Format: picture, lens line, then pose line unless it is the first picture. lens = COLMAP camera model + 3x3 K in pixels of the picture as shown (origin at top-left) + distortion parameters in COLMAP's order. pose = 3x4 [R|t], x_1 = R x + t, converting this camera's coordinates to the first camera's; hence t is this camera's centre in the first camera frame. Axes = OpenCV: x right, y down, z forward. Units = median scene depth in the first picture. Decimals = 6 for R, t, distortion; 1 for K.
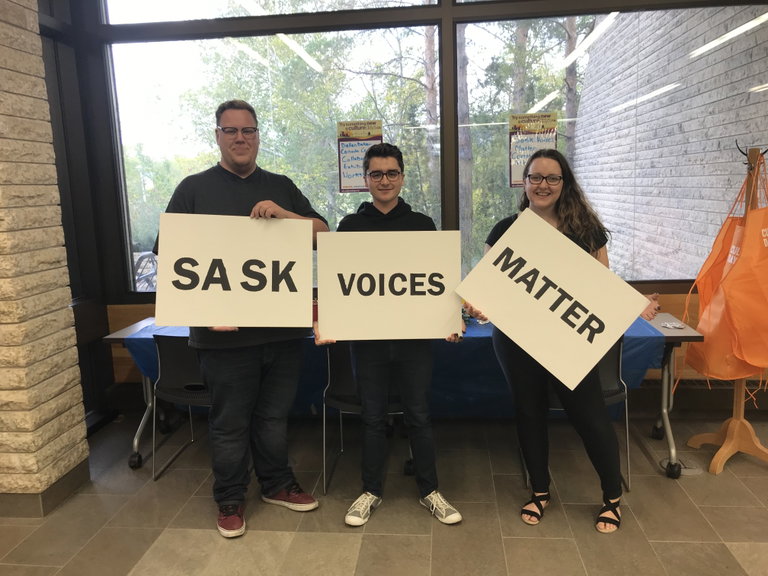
lens RADIAL K [[638.1, 0, 384.0], [0, 638.1, 288.0], [0, 0, 1]] dist [-0.019672, -0.011580]
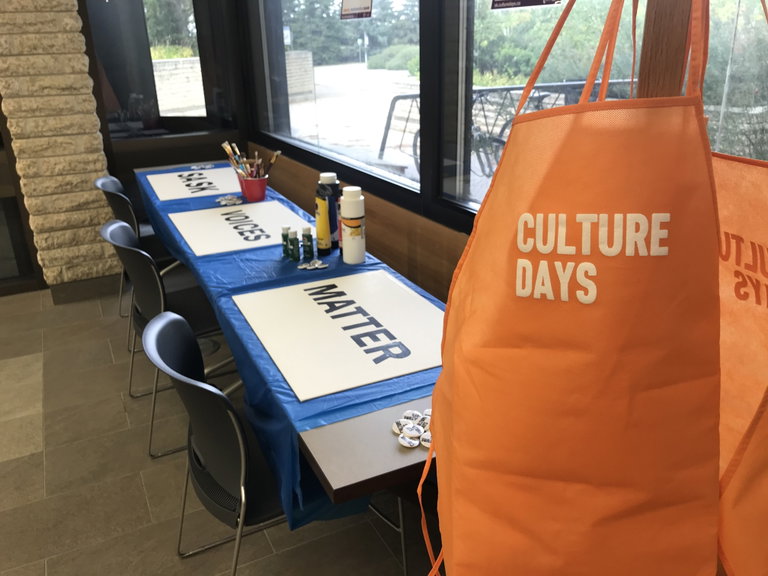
lens RADIAL K [[638.1, 0, 384.0], [0, 638.1, 288.0], [0, 0, 1]] dist [-0.019672, -0.011580]
pose [[0.560580, 0.333110, -0.758148, 0.729247], [-0.140483, 0.940510, 0.309362, -0.134181], [0.816097, -0.066915, 0.574027, 0.824857]]
